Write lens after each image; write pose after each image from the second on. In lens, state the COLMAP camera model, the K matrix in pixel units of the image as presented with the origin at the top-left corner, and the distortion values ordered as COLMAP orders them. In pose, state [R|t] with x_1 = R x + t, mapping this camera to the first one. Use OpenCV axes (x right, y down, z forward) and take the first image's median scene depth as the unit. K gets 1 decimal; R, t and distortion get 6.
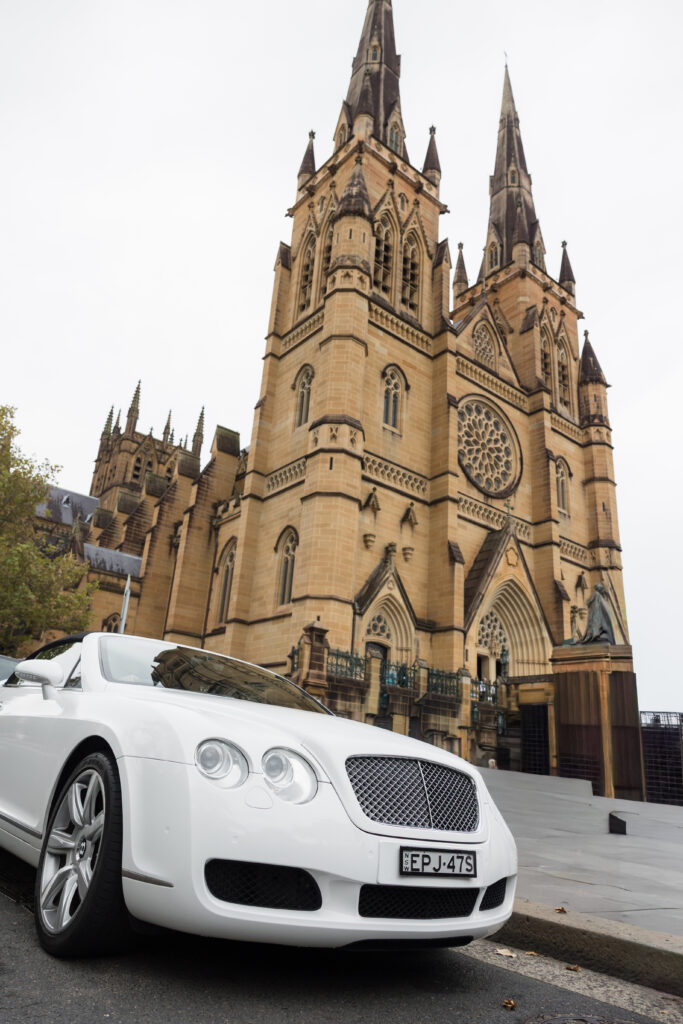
lens RADIAL K [[695.7, 0, 338.7], [0, 695.7, 517.4], [0, 0, 1]] dist [0.010393, 0.005724]
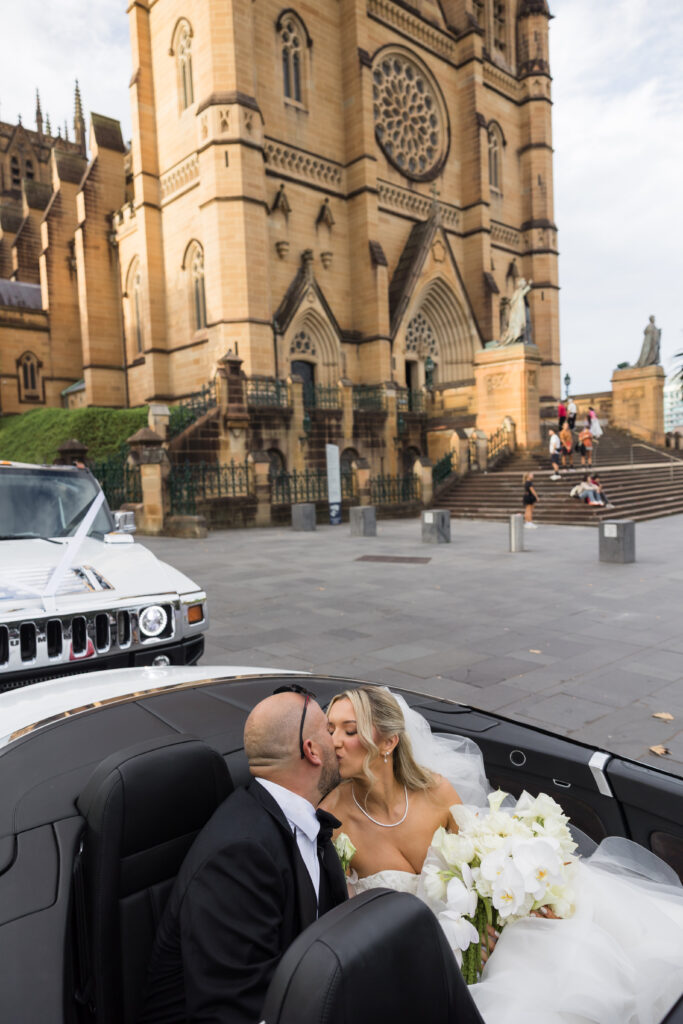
lens RADIAL K [[695.7, 0, 338.7], [0, 695.7, 517.4], [0, 0, 1]] dist [0.010393, 0.005724]
pose [[0.991953, -0.114616, 0.053783, 0.024098], [0.082351, 0.906758, 0.413531, -0.017417], [-0.096165, -0.405774, 0.908900, 0.016481]]
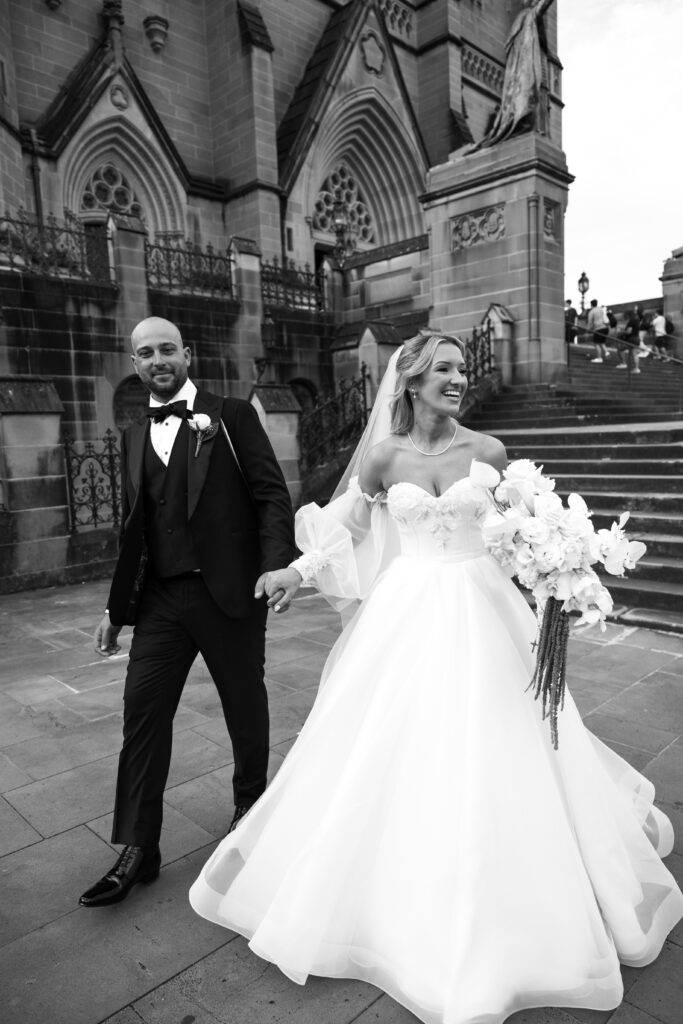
lens RADIAL K [[709.3, 0, 341.5], [0, 709.3, 512.0], [0, 0, 1]] dist [0.007605, 0.005346]
pose [[0.987907, -0.120063, 0.098102, 0.127040], [0.063317, 0.889977, 0.451589, 0.122822], [-0.141527, -0.439916, 0.886817, 0.352949]]
